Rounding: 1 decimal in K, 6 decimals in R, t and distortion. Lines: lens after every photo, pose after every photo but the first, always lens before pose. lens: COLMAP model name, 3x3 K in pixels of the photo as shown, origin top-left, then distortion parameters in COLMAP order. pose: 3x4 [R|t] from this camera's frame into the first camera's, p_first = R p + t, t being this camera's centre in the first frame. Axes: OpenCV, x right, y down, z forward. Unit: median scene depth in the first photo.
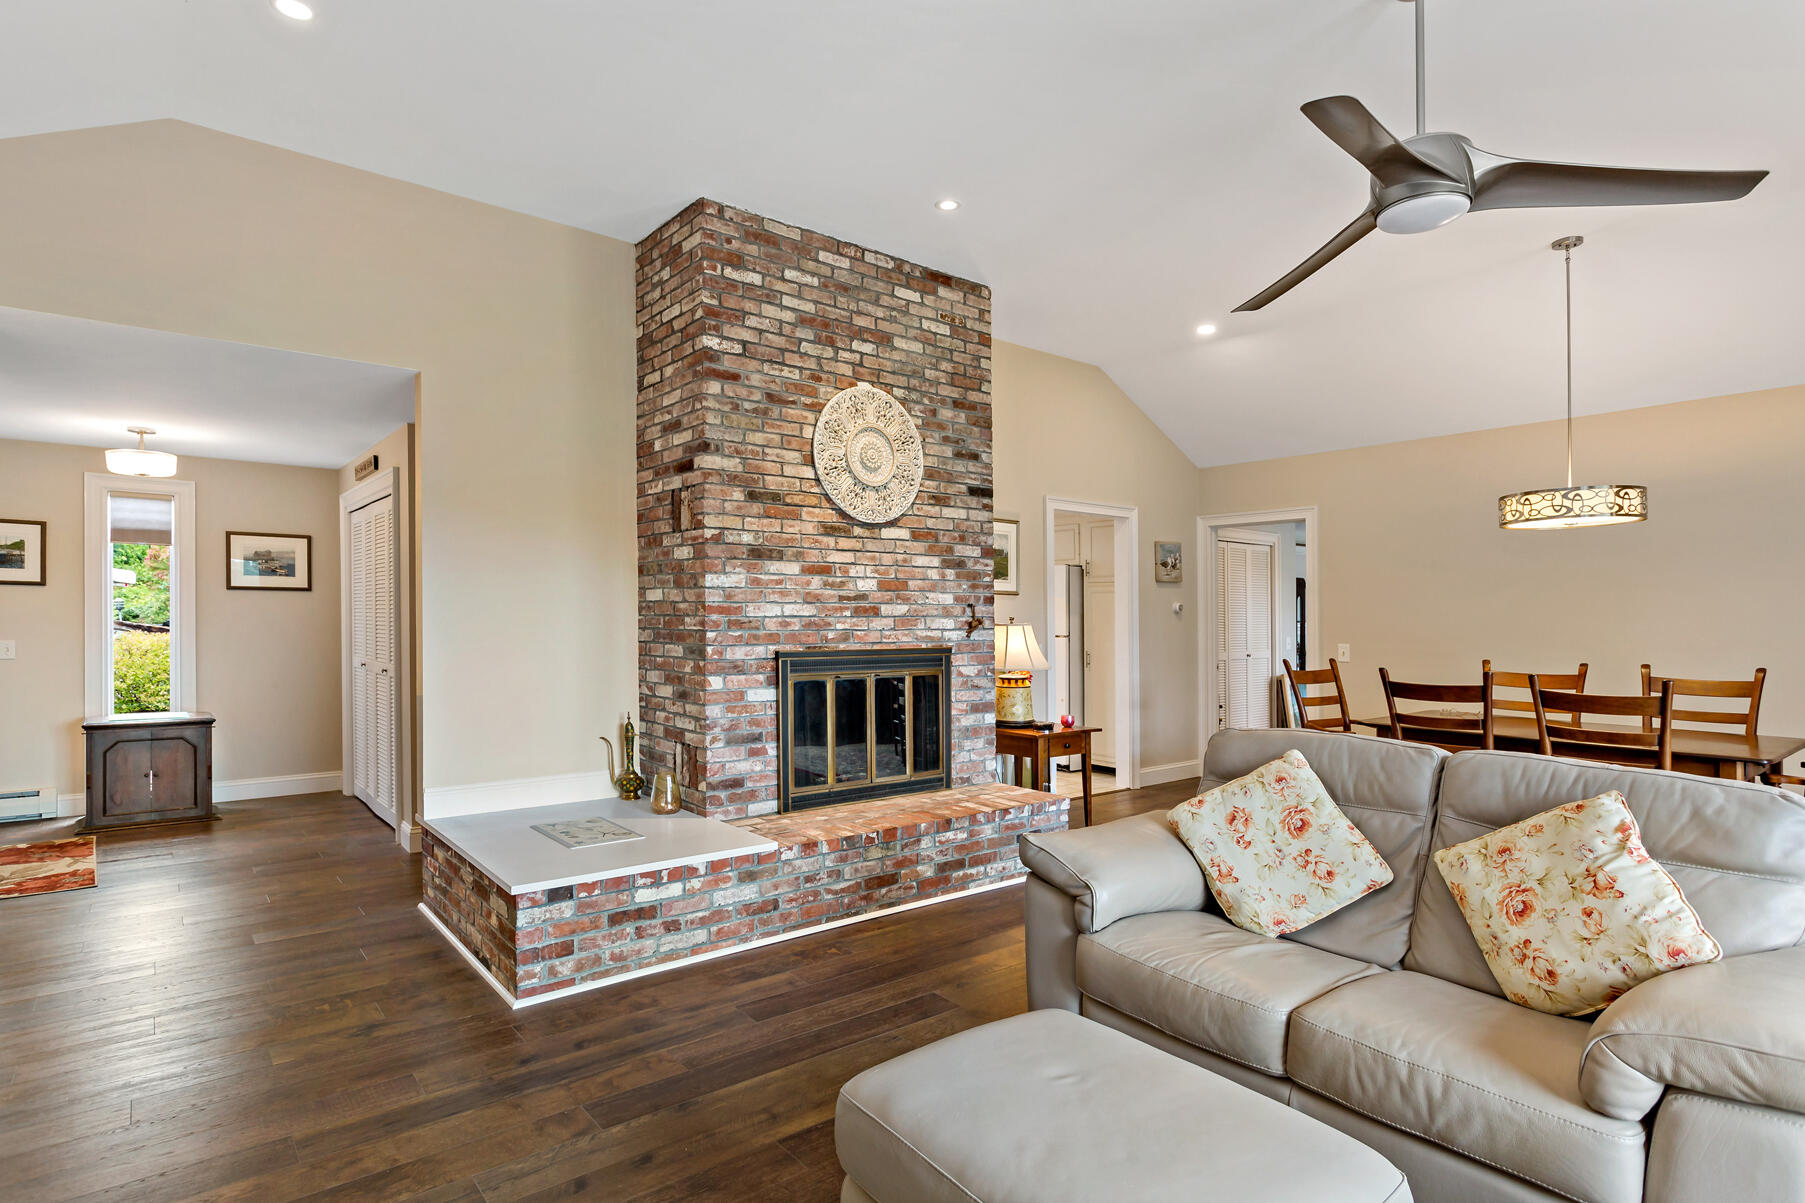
lens RADIAL K [[977.0, 0, 908.8], [0, 977.0, 593.5], [0, 0, 1]] dist [-0.014421, -0.000442]
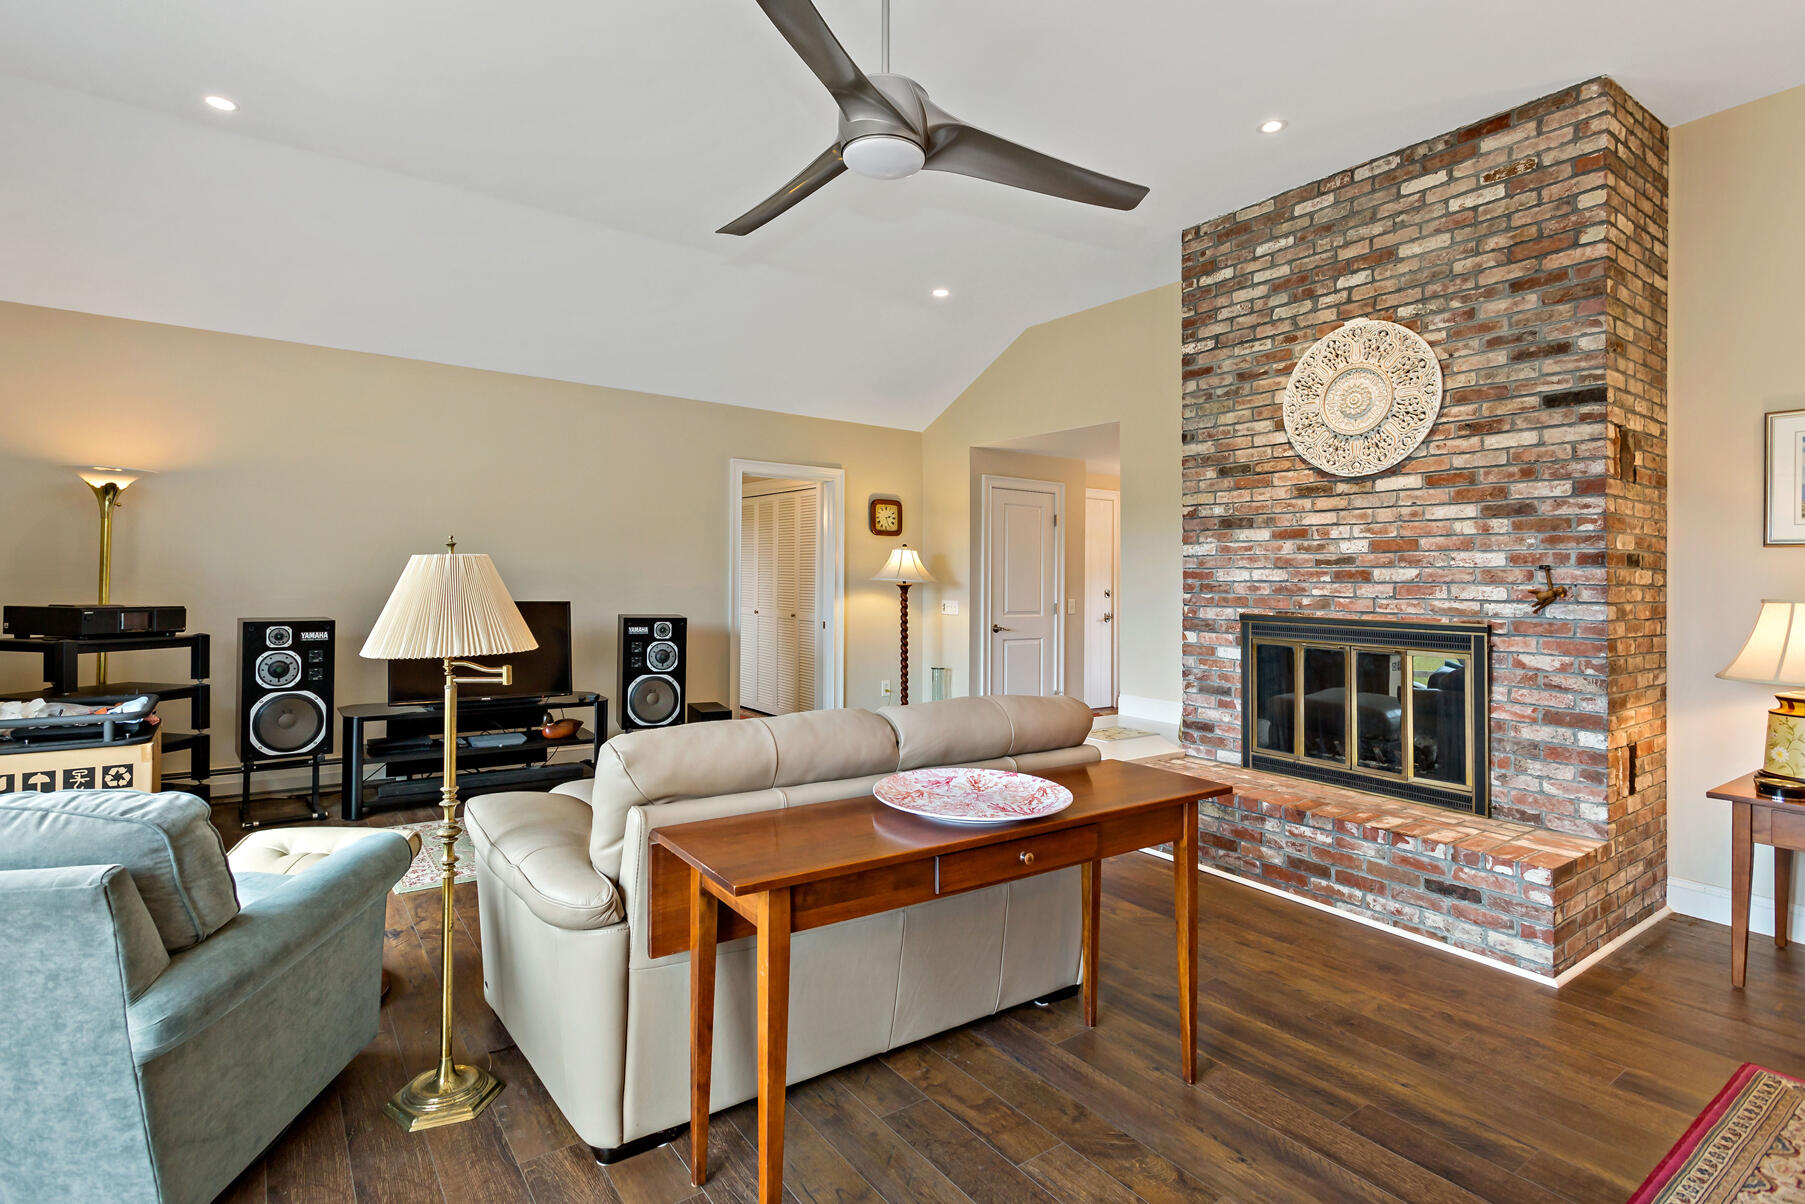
lens RADIAL K [[916.9, 0, 897.9], [0, 916.9, 597.2], [0, 0, 1]] dist [0.008533, 0.000054]
pose [[-0.094864, 0.004577, -0.995480, 0.852552], [-0.004295, 0.999978, 0.005007, 0.035812], [0.995481, 0.004751, -0.094843, 0.685210]]
